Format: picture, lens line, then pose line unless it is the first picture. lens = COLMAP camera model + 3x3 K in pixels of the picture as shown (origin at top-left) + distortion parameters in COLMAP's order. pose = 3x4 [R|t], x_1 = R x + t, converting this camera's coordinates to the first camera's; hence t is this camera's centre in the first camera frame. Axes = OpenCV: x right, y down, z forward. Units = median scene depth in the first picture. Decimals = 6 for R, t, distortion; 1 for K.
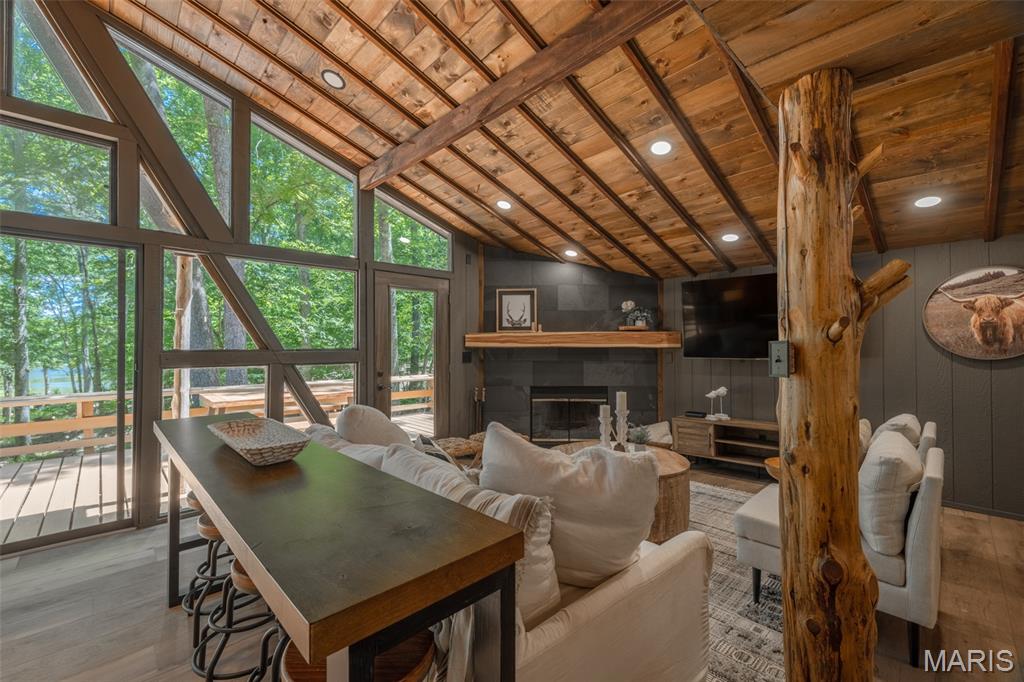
lens RADIAL K [[425.8, 0, 507.7], [0, 425.8, 342.0], [0, 0, 1]] dist [0.000158, -0.000067]
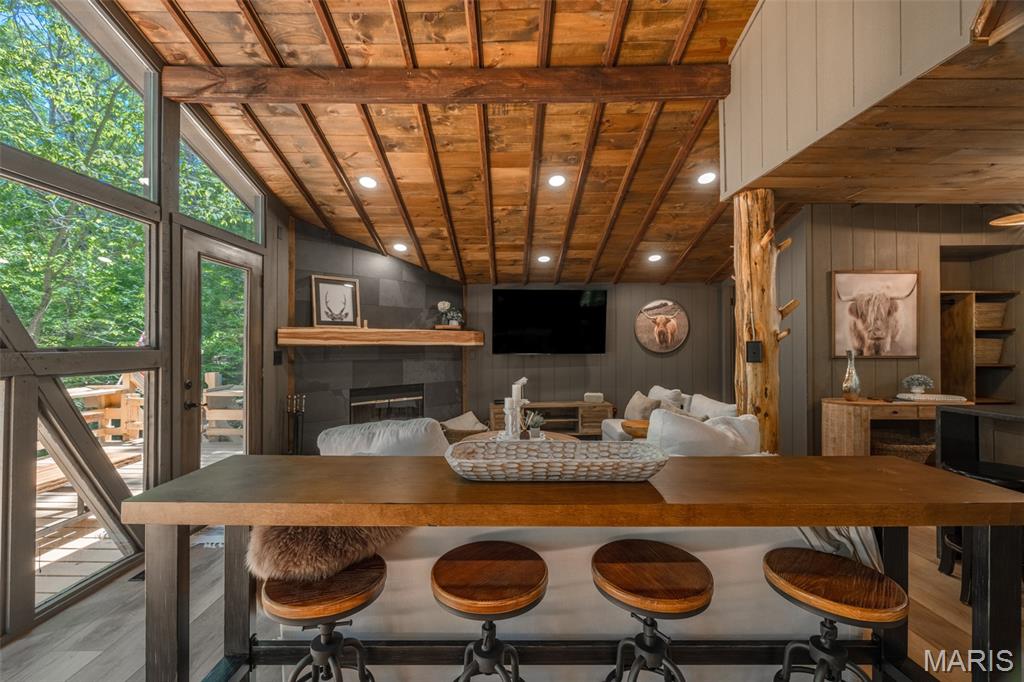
lens RADIAL K [[425.8, 0, 507.7], [0, 425.8, 342.0], [0, 0, 1]] dist [0.000158, -0.000067]
pose [[0.694231, 0.006336, 0.719724, -0.379021], [-0.009277, 0.999957, 0.000145, 0.002883], [-0.719692, -0.006778, 0.694260, 0.160608]]
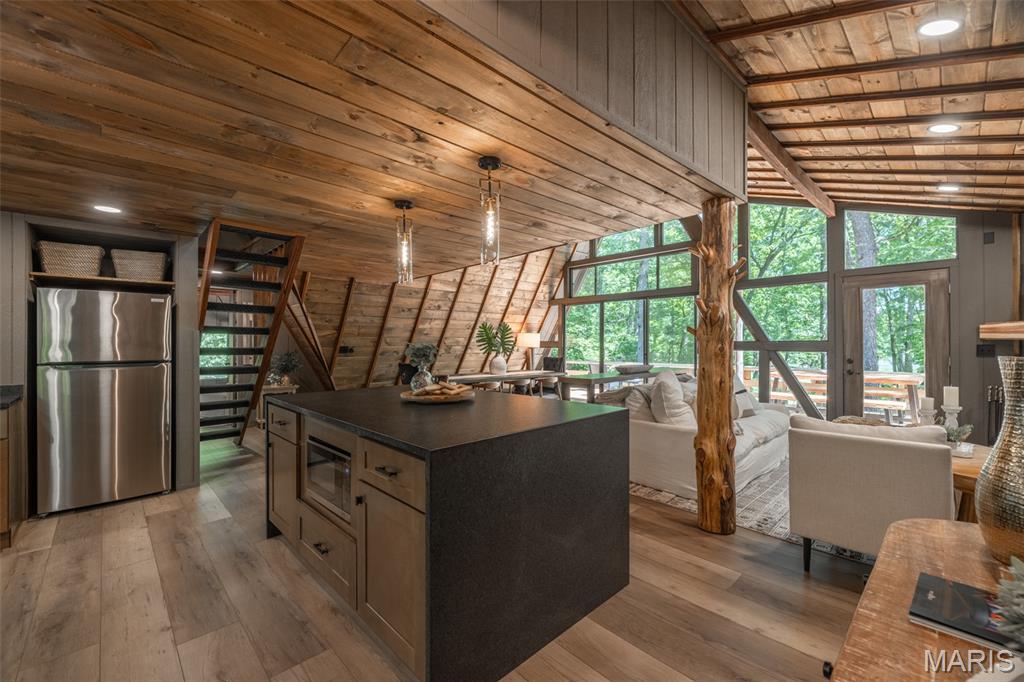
lens RADIAL K [[425.8, 0, 507.7], [0, 425.8, 342.0], [0, 0, 1]] dist [0.000158, -0.000067]
pose [[-0.007559, 0.000990, -0.999971, 0.821198], [0.013452, 0.999909, 0.000888, 0.004519], [0.999881, -0.013445, -0.007571, 0.020060]]
